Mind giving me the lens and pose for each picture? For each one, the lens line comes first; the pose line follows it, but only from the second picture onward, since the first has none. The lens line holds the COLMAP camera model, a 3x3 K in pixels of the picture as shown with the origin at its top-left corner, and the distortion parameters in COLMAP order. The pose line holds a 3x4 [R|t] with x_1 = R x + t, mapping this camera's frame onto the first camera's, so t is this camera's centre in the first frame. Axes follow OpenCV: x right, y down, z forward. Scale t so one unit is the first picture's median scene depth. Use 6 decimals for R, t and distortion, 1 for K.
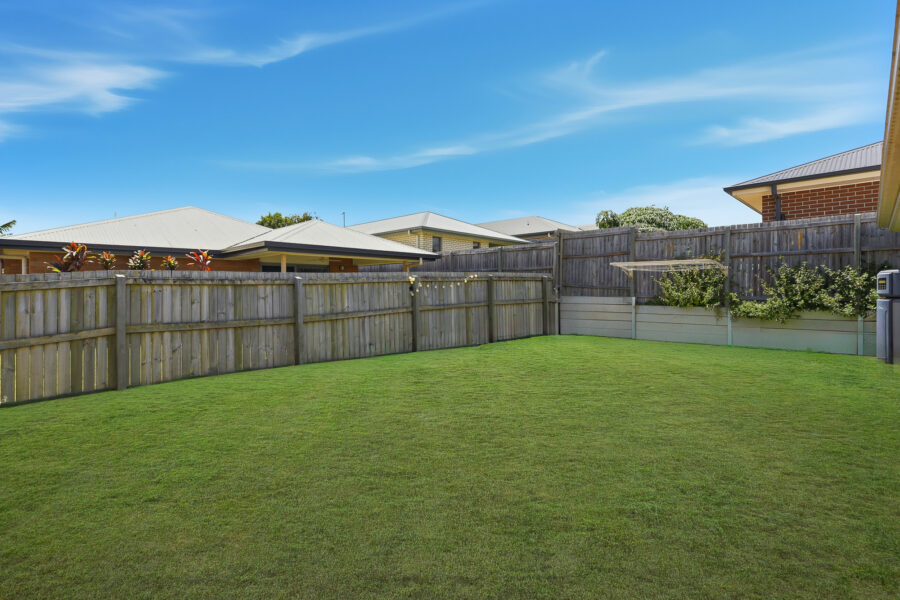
lens RADIAL K [[432.1, 0, 450.4], [0, 432.1, 298.2], [0, 0, 1]] dist [0.005564, 0.000351]
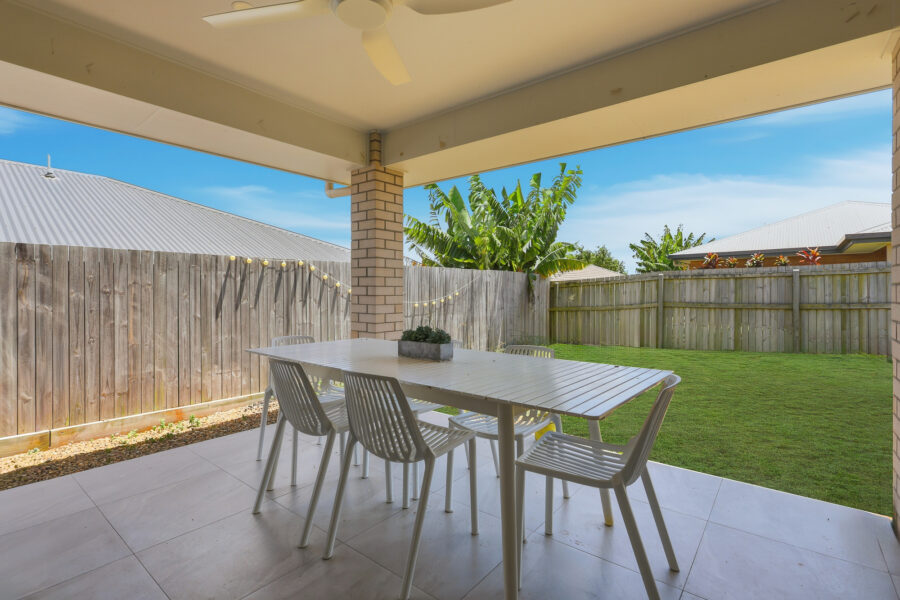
lens RADIAL K [[432.1, 0, 448.8], [0, 432.1, 294.4], [0, 0, 1]] dist [0.005564, 0.000351]
pose [[0.091513, 0.010511, -0.995748, 0.740991], [-0.017663, 0.999804, 0.008930, 0.024164], [0.995647, 0.016771, 0.091681, -0.036977]]
